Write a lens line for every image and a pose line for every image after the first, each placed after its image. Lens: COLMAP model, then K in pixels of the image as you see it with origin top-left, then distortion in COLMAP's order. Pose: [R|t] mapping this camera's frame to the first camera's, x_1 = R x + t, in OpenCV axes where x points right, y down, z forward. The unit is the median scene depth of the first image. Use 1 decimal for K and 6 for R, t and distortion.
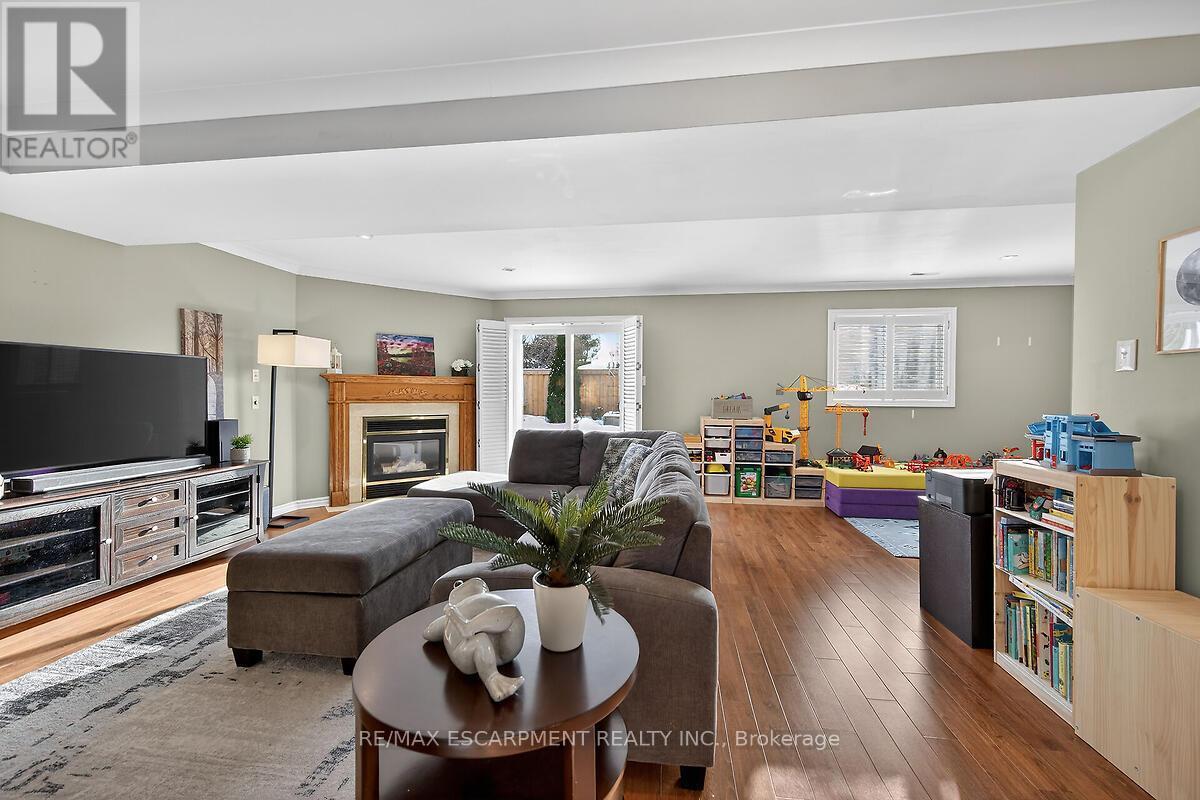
lens RADIAL K [[461.5, 0, 613.9], [0, 461.5, 394.9], [0, 0, 1]] dist [0.000665, 0.000088]
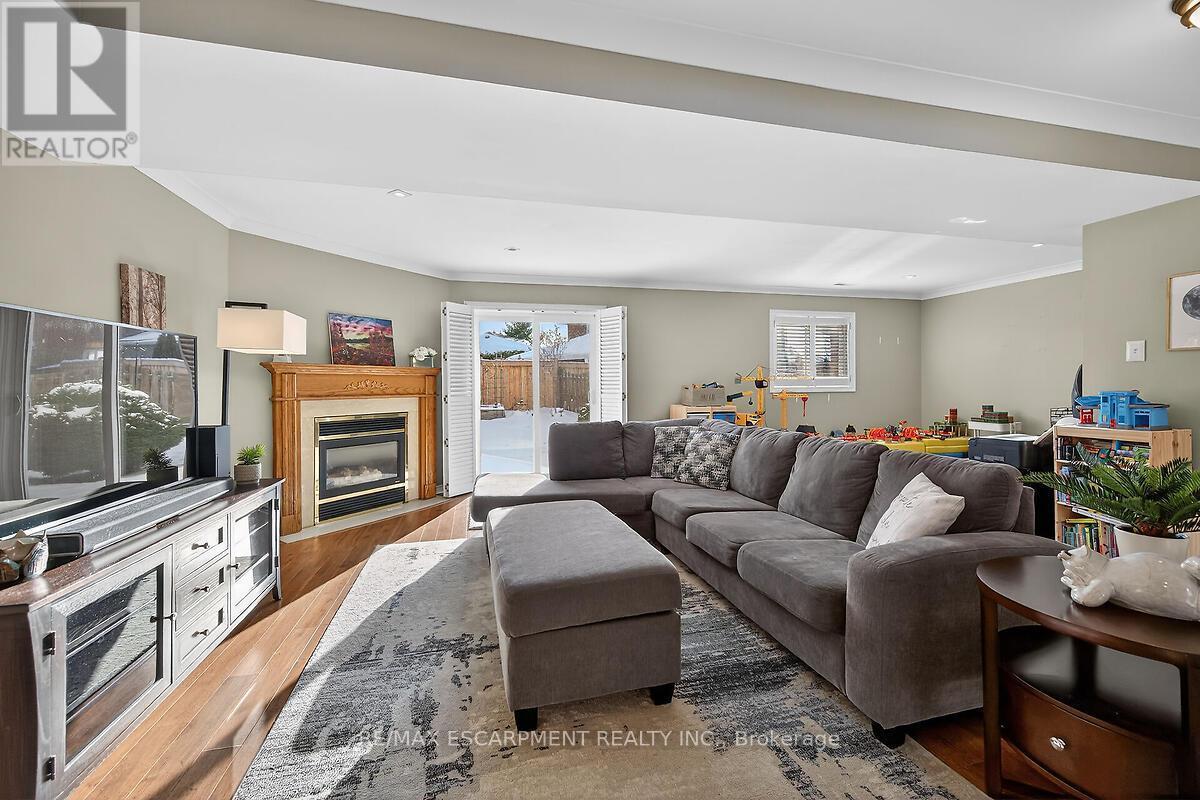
lens RADIAL K [[461.0, 0, 603.2], [0, 461.0, 384.1], [0, 0, 1]] dist [0.000490, -0.000105]
pose [[0.930305, -0.012506, 0.366575, -0.367474], [0.014872, 0.999883, -0.003630, 0.000886], [-0.366486, 0.008828, 0.930382, 0.083303]]
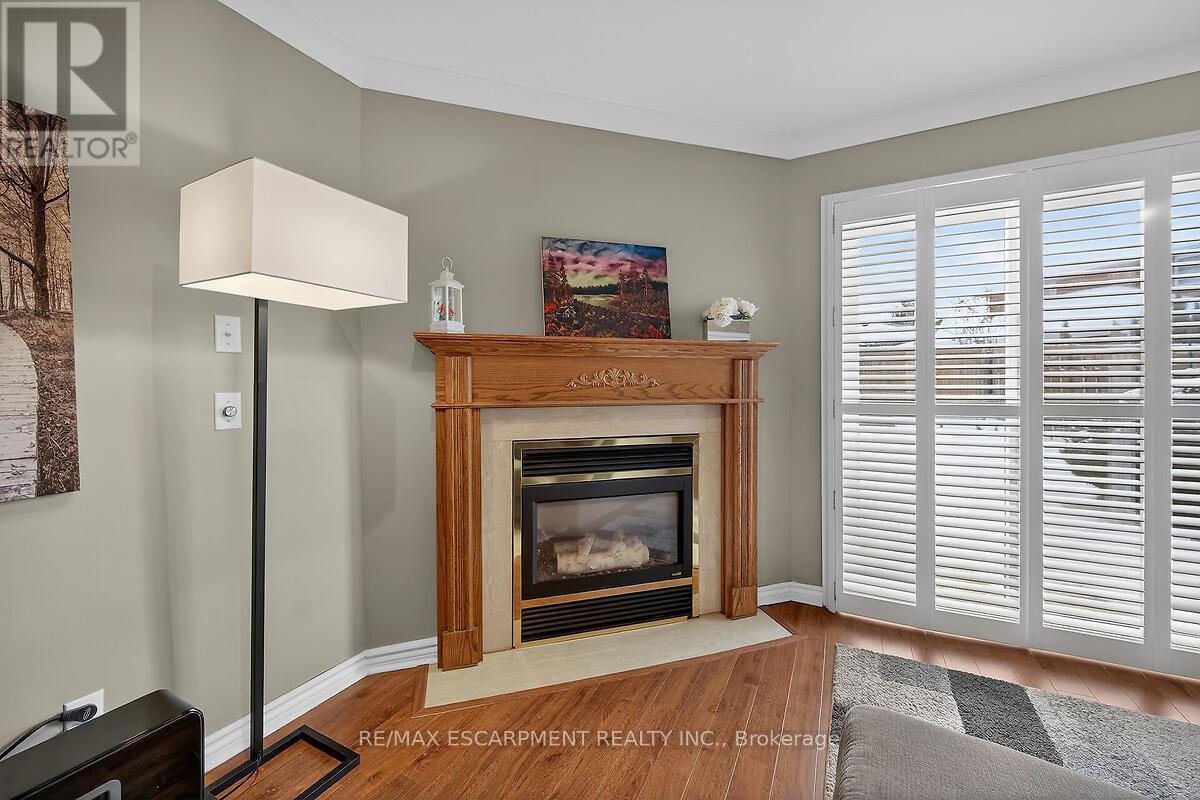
lens RADIAL K [[482.9, 0, 612.5], [0, 482.9, 379.8], [0, 0, 1]] dist [0.000001, -0.000071]
pose [[0.940577, -0.006817, -0.339513, -0.311204], [0.005333, 0.999972, -0.005304, -0.003358], [0.339540, 0.003178, 0.940586, 0.619715]]
